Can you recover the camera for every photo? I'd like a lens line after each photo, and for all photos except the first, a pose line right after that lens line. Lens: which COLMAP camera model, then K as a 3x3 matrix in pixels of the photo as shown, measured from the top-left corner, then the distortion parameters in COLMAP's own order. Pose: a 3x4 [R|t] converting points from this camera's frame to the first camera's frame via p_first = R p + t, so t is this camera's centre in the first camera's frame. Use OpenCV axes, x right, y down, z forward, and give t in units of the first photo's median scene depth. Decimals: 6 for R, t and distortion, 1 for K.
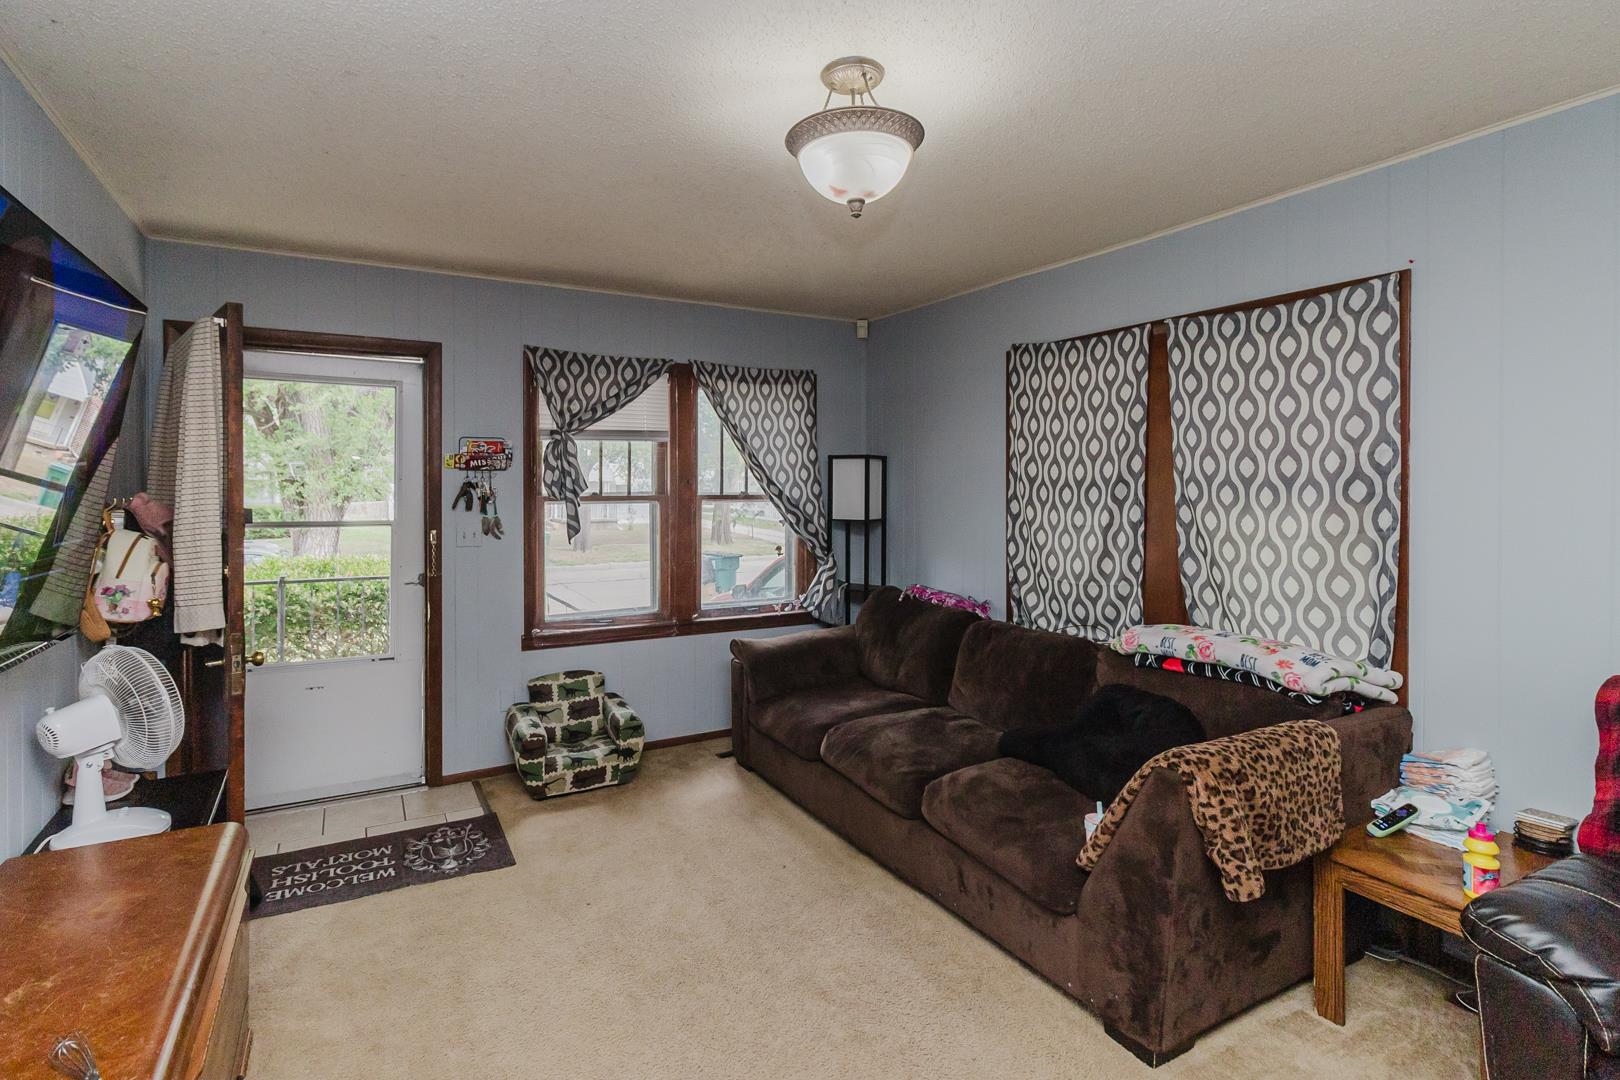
lens RADIAL K [[772.1, 0, 770.0], [0, 772.1, 494.1], [0, 0, 1]] dist [-0.001035, 0.001480]
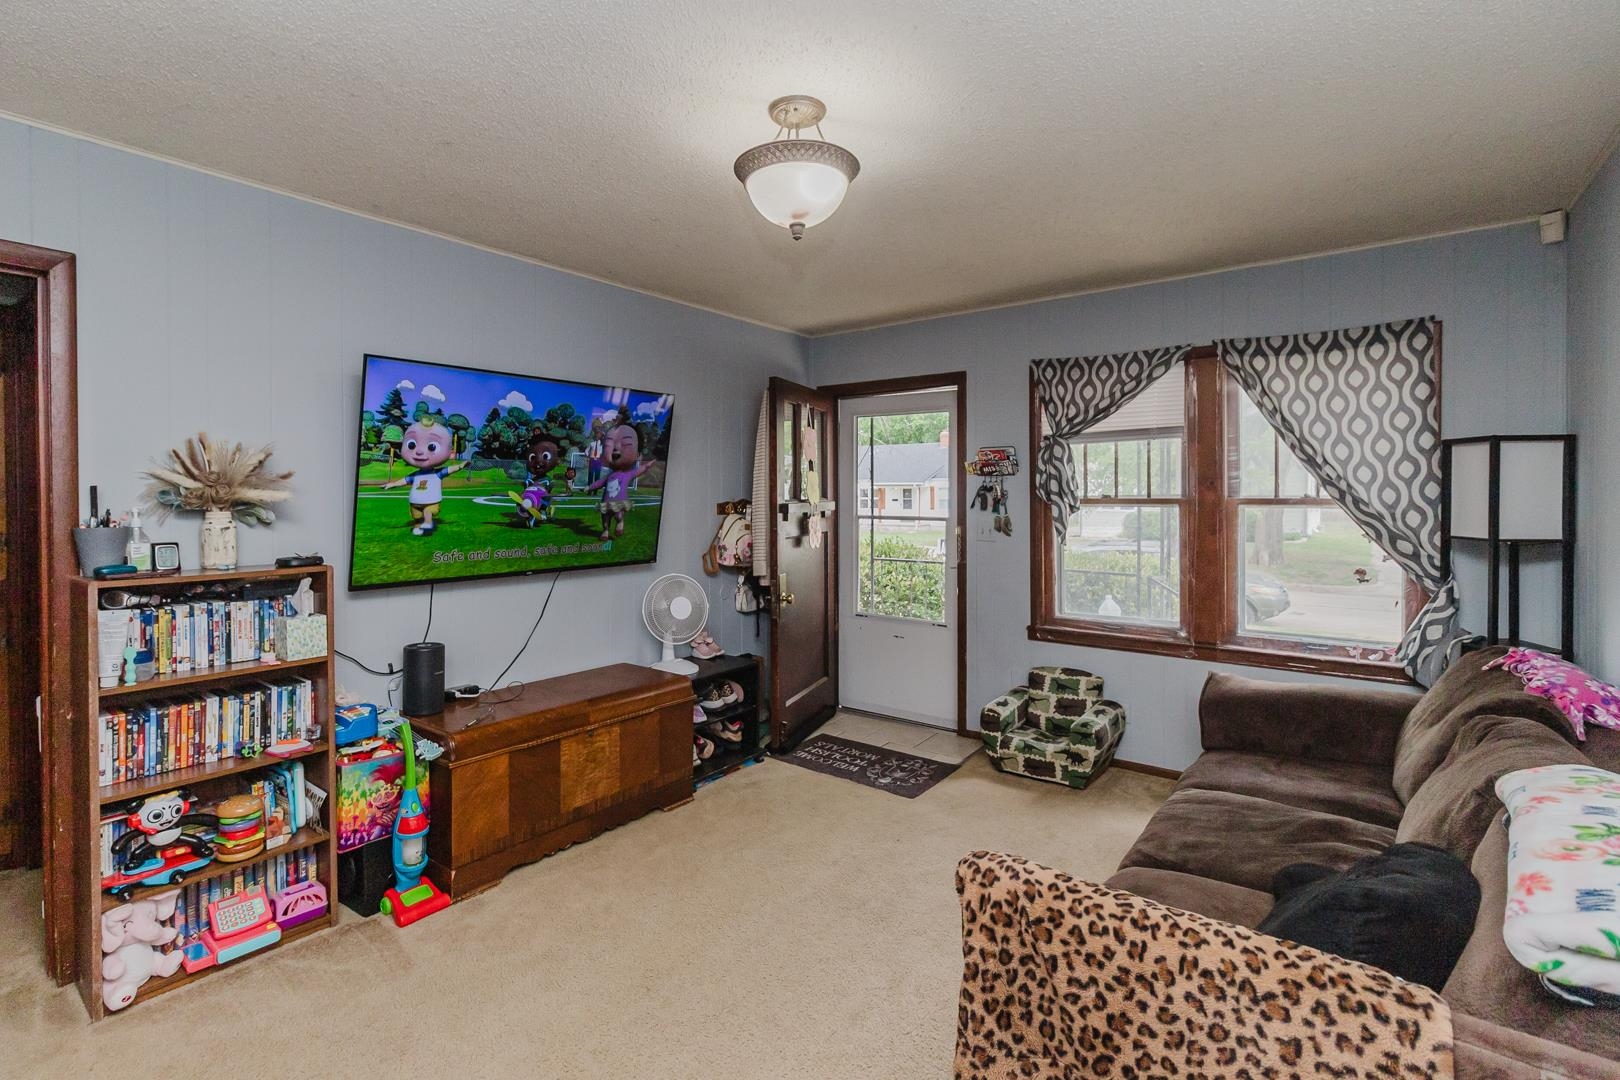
lens RADIAL K [[772.1, 0, 825.0], [0, 772.1, 502.7], [0, 0, 1]] dist [-0.001035, 0.001480]
pose [[0.415066, 0.008512, -0.909751, 0.555762], [-0.005381, 0.999962, 0.006901, 0.002979], [0.909775, 0.002031, 0.415096, 0.282824]]
